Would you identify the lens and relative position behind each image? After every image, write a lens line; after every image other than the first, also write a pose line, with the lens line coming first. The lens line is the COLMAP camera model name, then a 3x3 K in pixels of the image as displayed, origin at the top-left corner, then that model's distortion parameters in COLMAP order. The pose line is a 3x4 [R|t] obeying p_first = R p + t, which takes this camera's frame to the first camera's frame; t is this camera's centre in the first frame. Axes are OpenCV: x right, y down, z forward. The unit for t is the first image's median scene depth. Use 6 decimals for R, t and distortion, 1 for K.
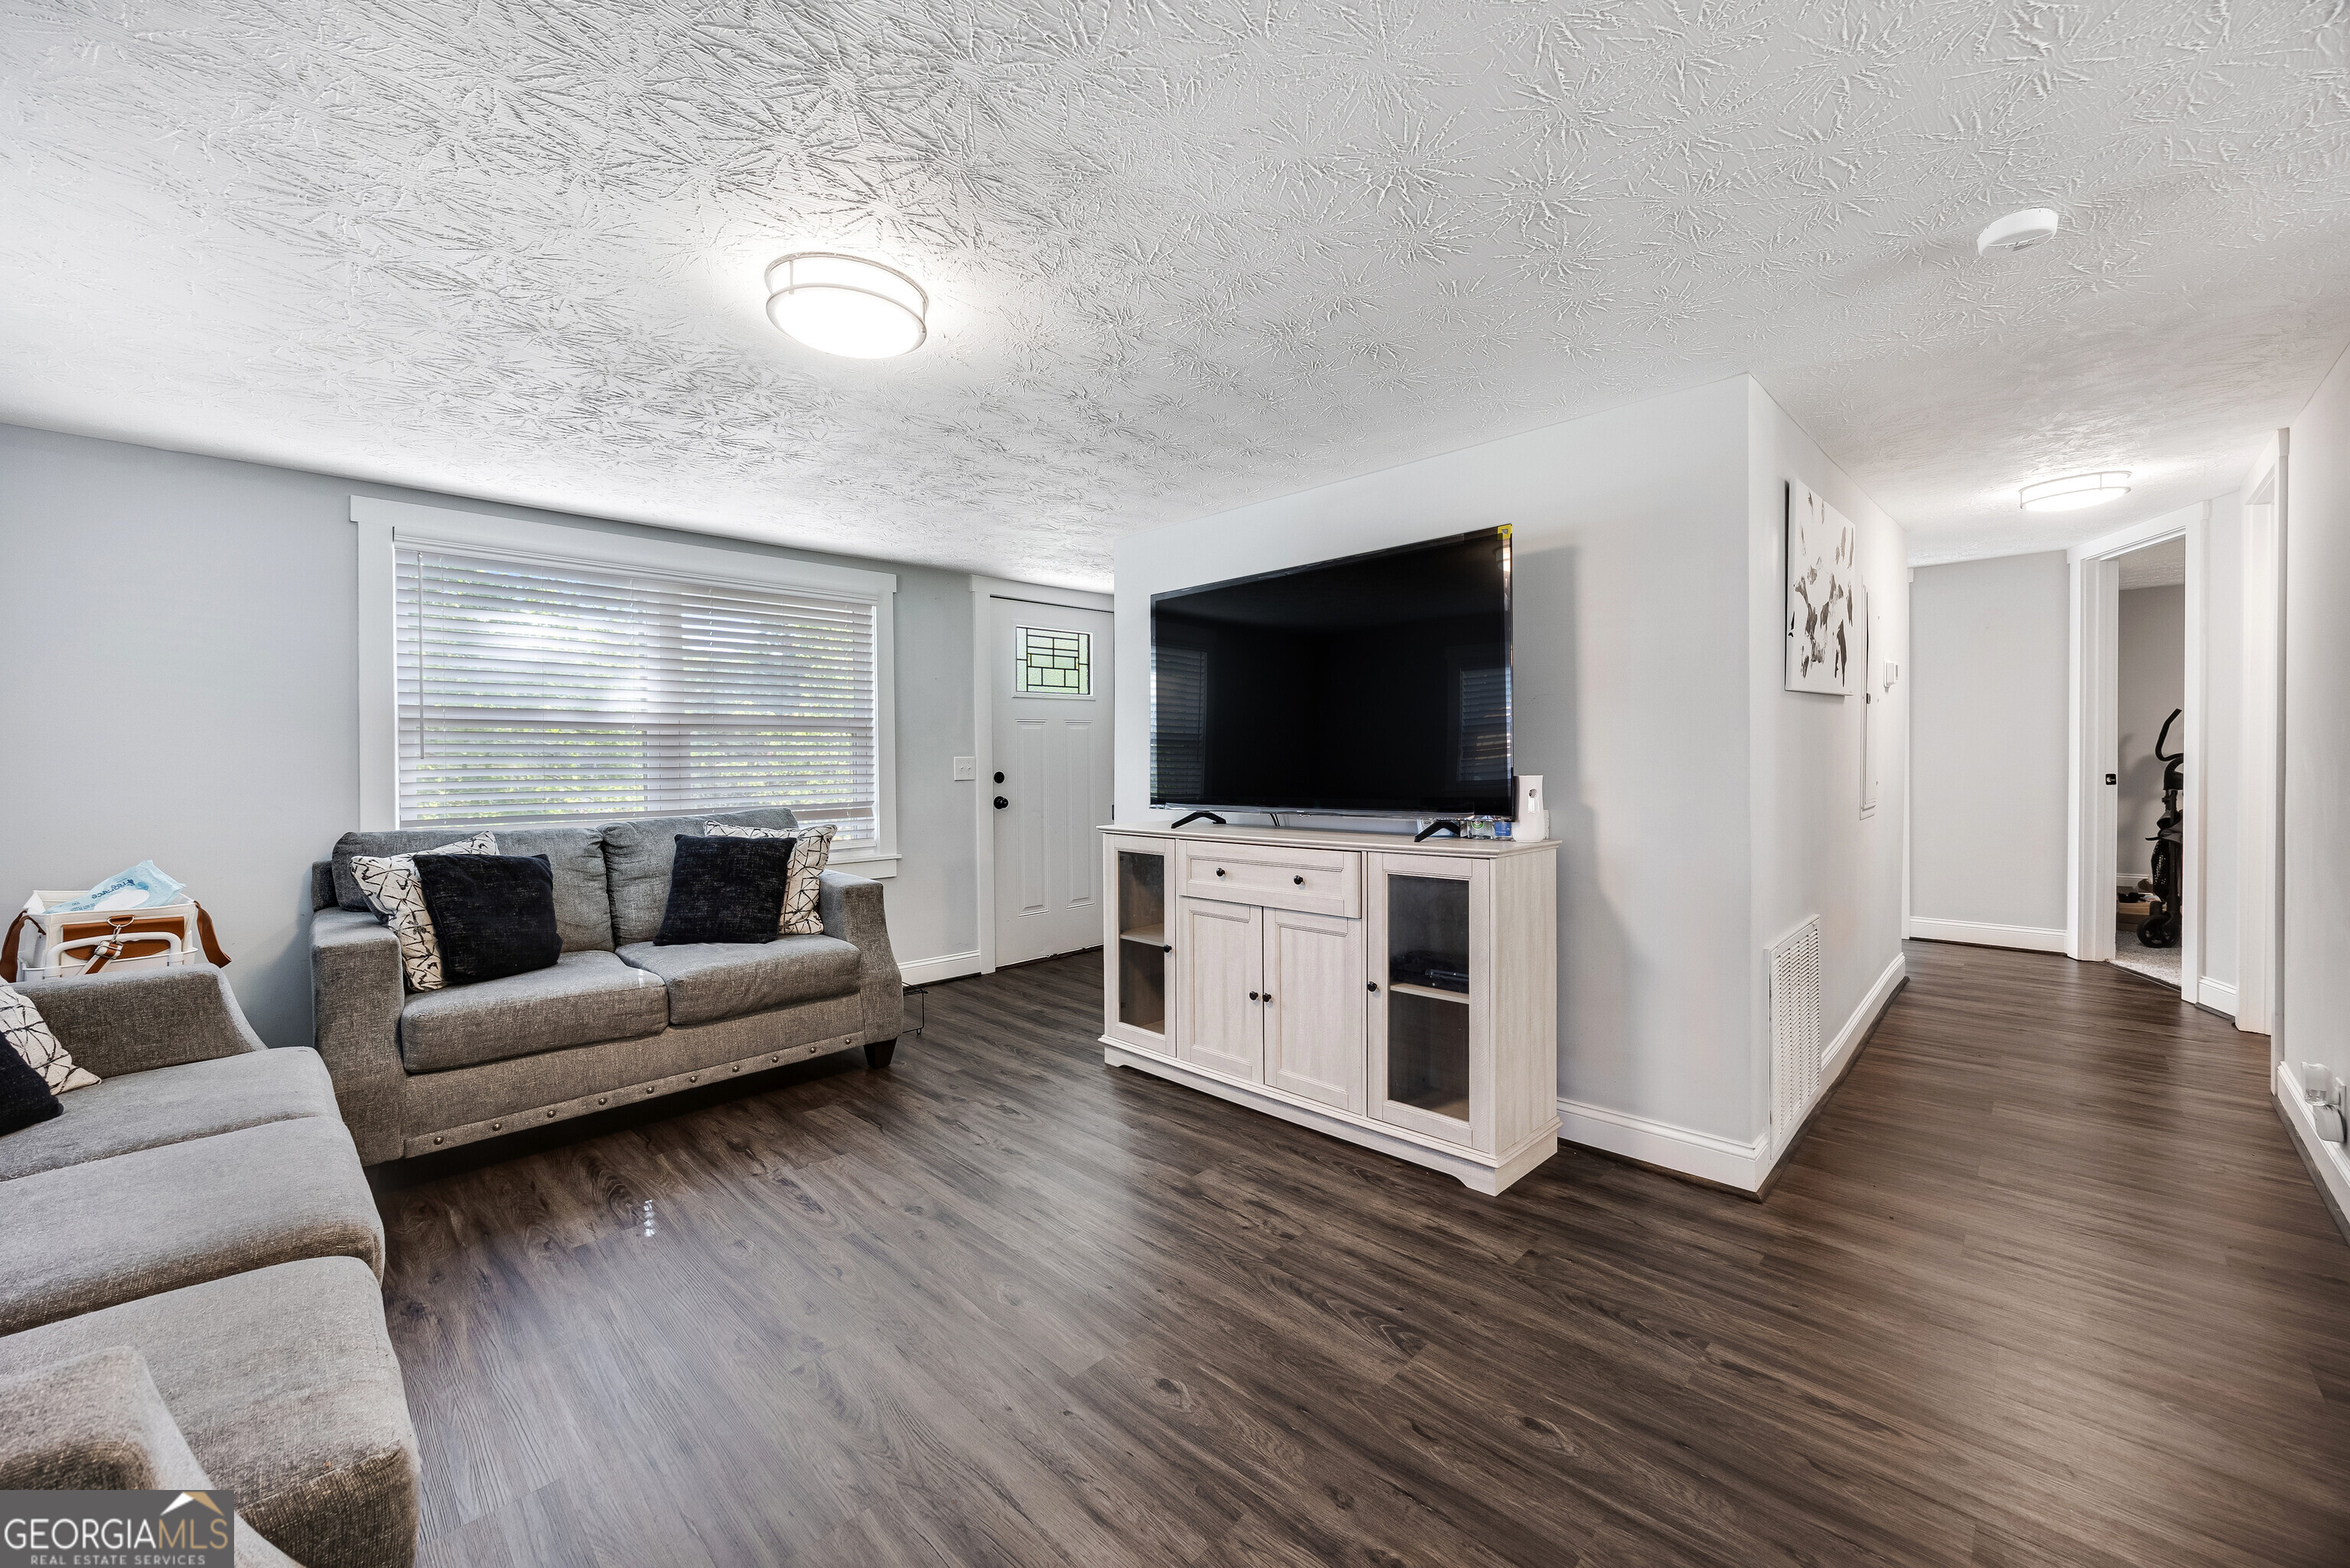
lens RADIAL K [[907.4, 0, 1178.9], [0, 907.4, 763.7], [0, 0, 1]] dist [-0.007791, -0.000359]
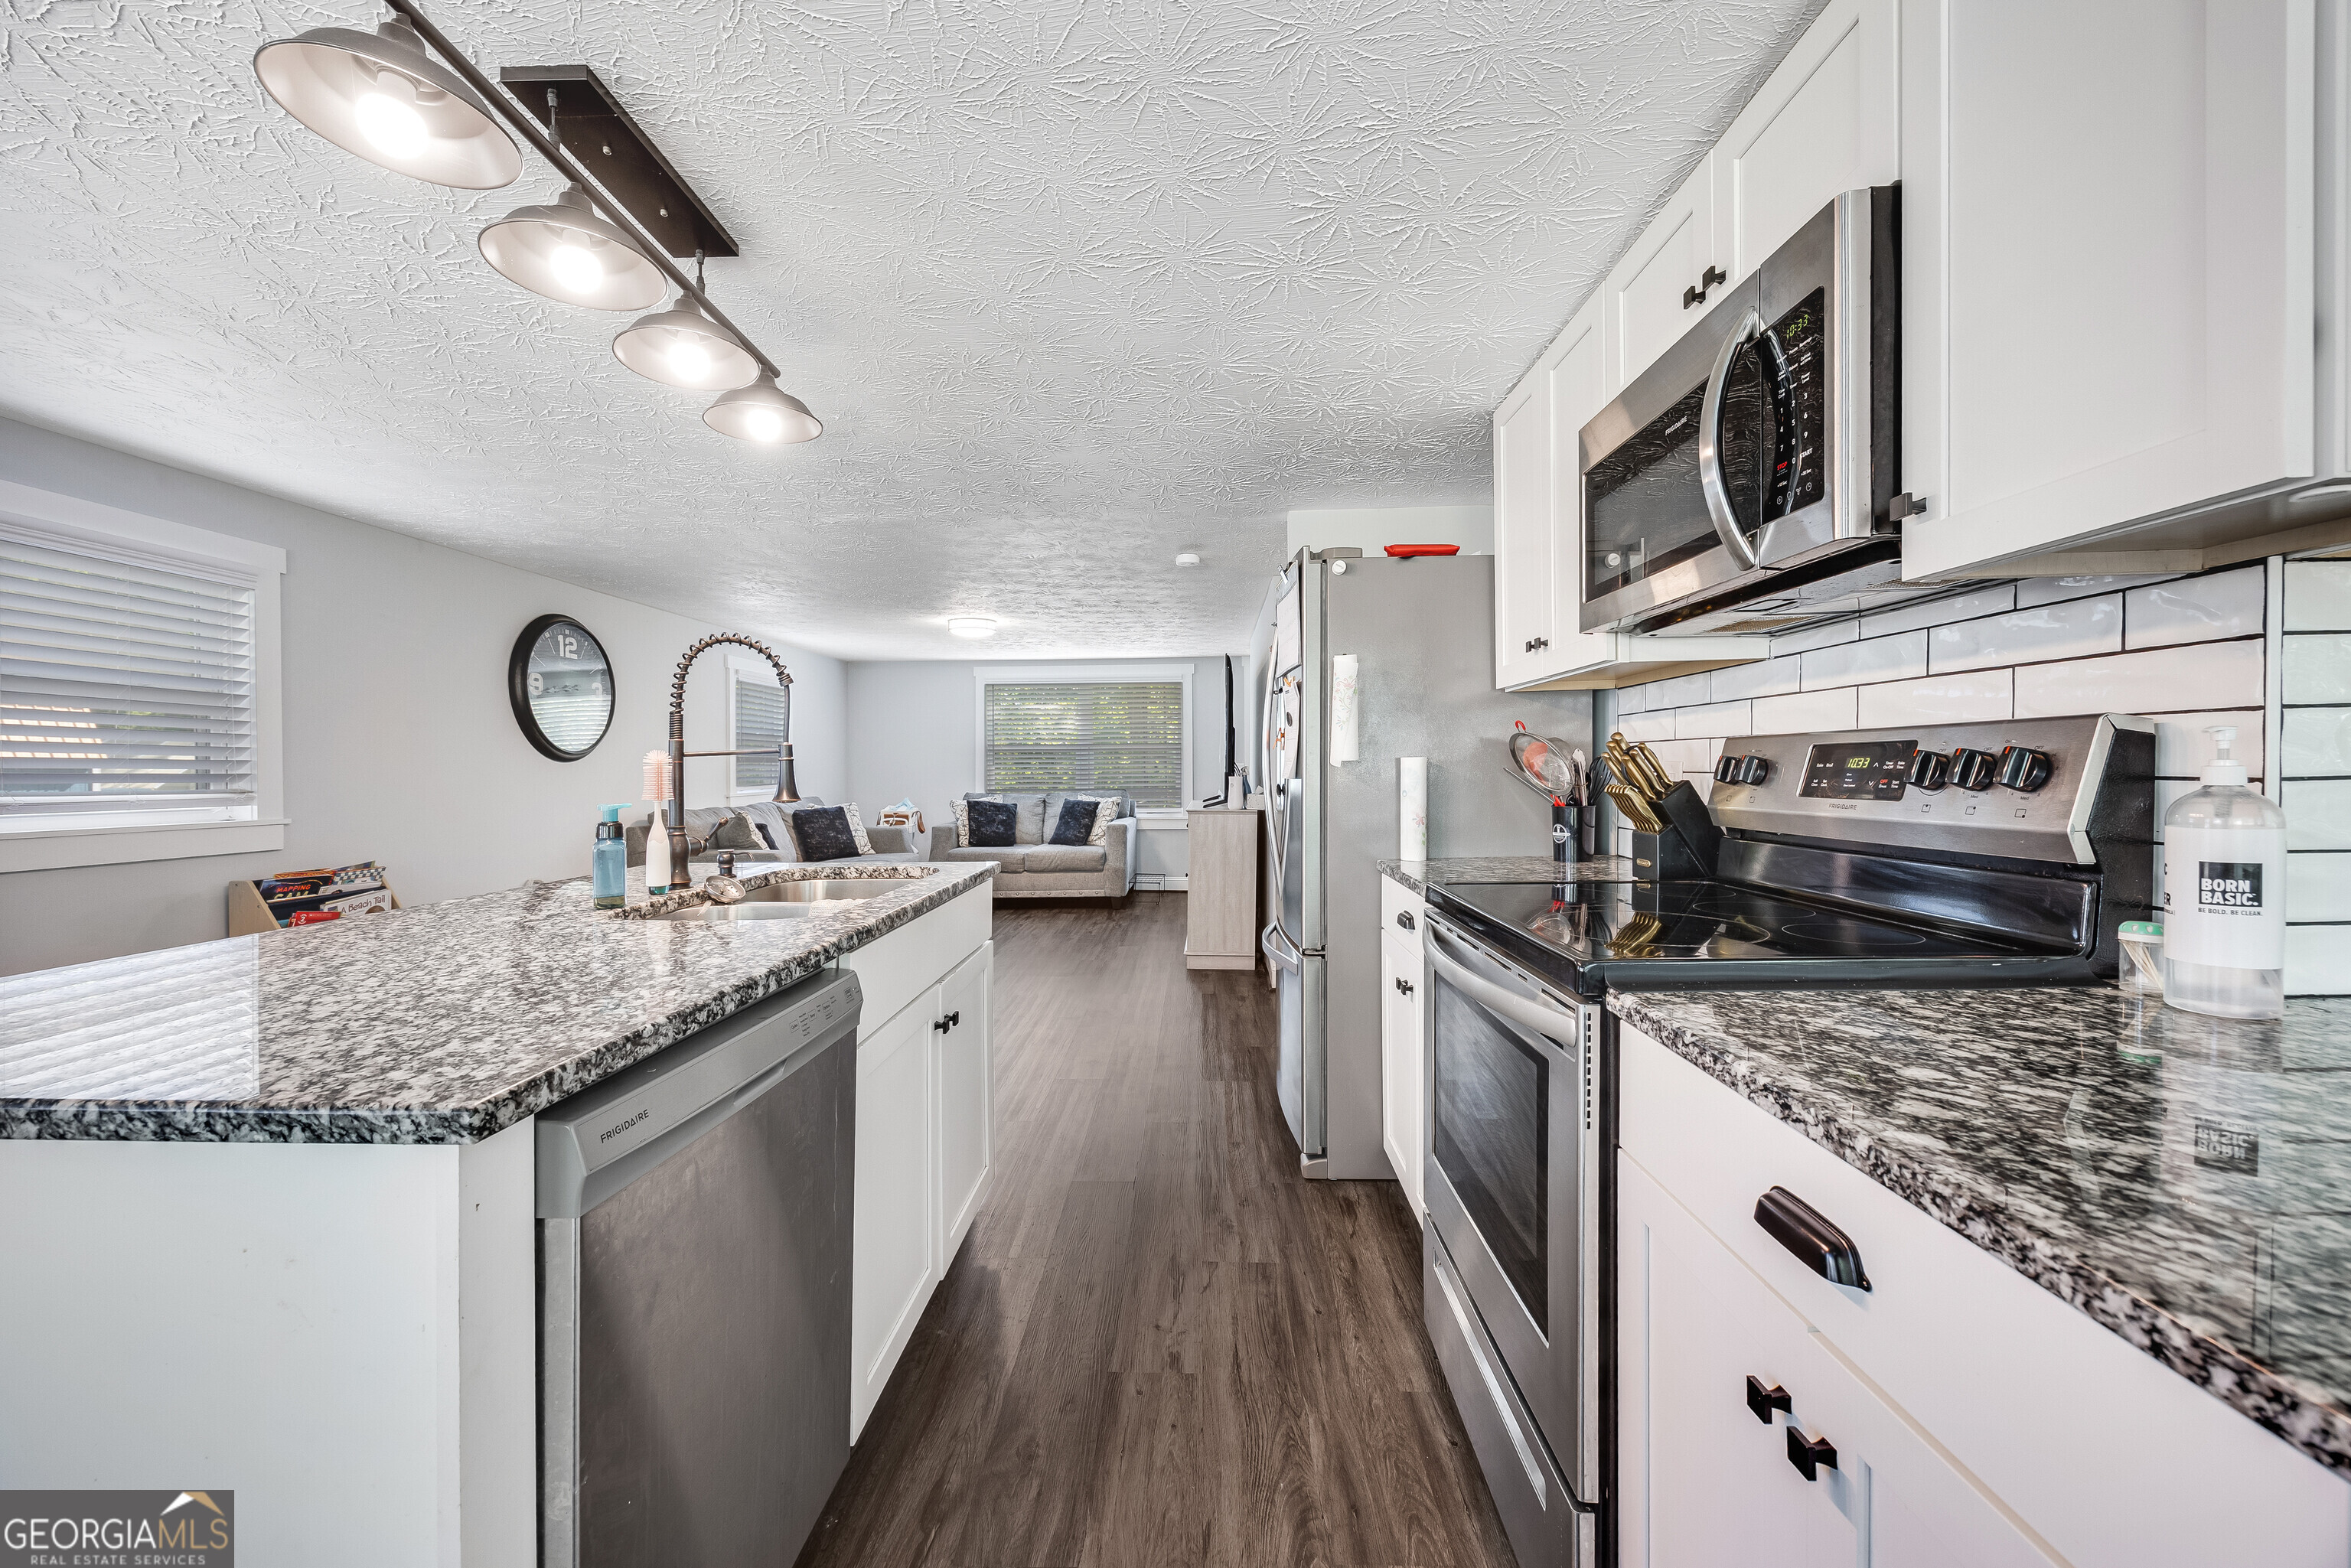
lens RADIAL K [[907.8, 0, 1170.2], [0, 907.8, 772.2], [0, 0, 1]] dist [-0.007791, -0.000359]
pose [[0.671849, 0.012929, -0.740576, 1.632039], [-0.003751, 0.999894, 0.014053, -0.025701], [0.740679, -0.006663, 0.671826, -0.421666]]
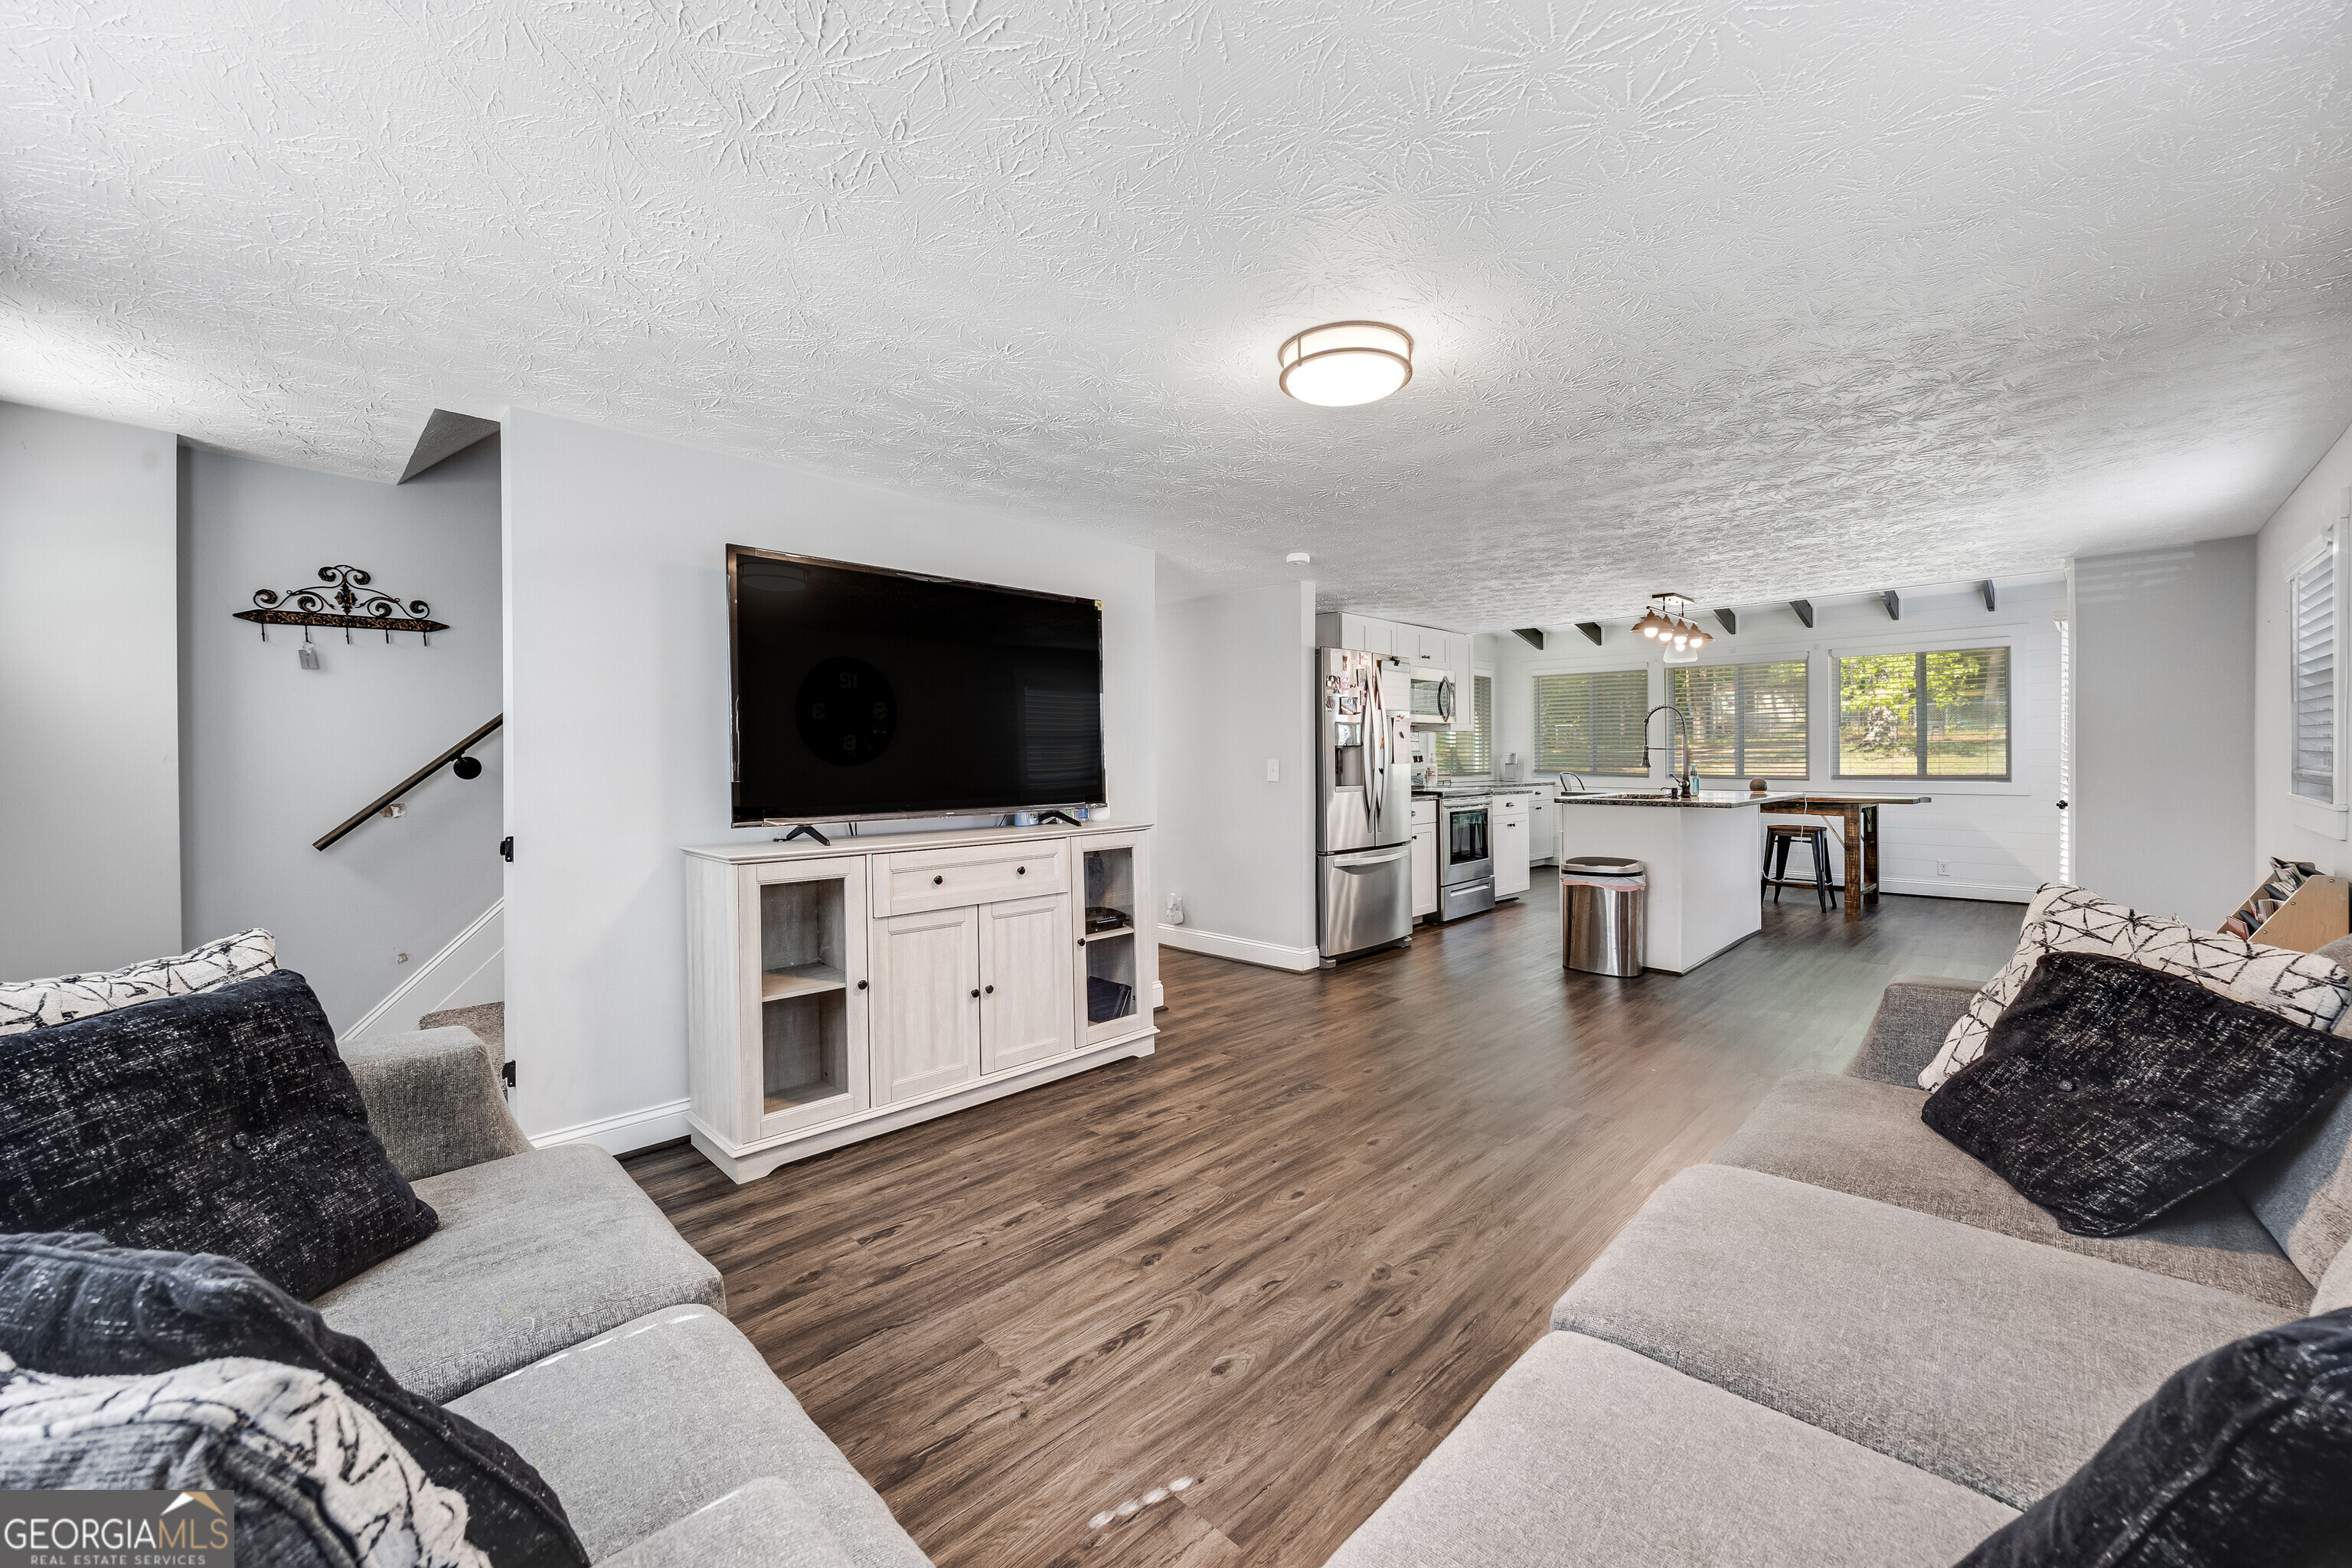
lens RADIAL K [[908.2, 0, 1191.2], [0, 908.2, 734.3], [0, 0, 1]] dist [-0.007791, -0.000359]
pose [[-0.001726, 0.036551, 0.999330, -1.009350], [0.005421, 0.999317, -0.036541, 0.000750], [-0.999984, 0.005354, -0.001922, 0.793705]]
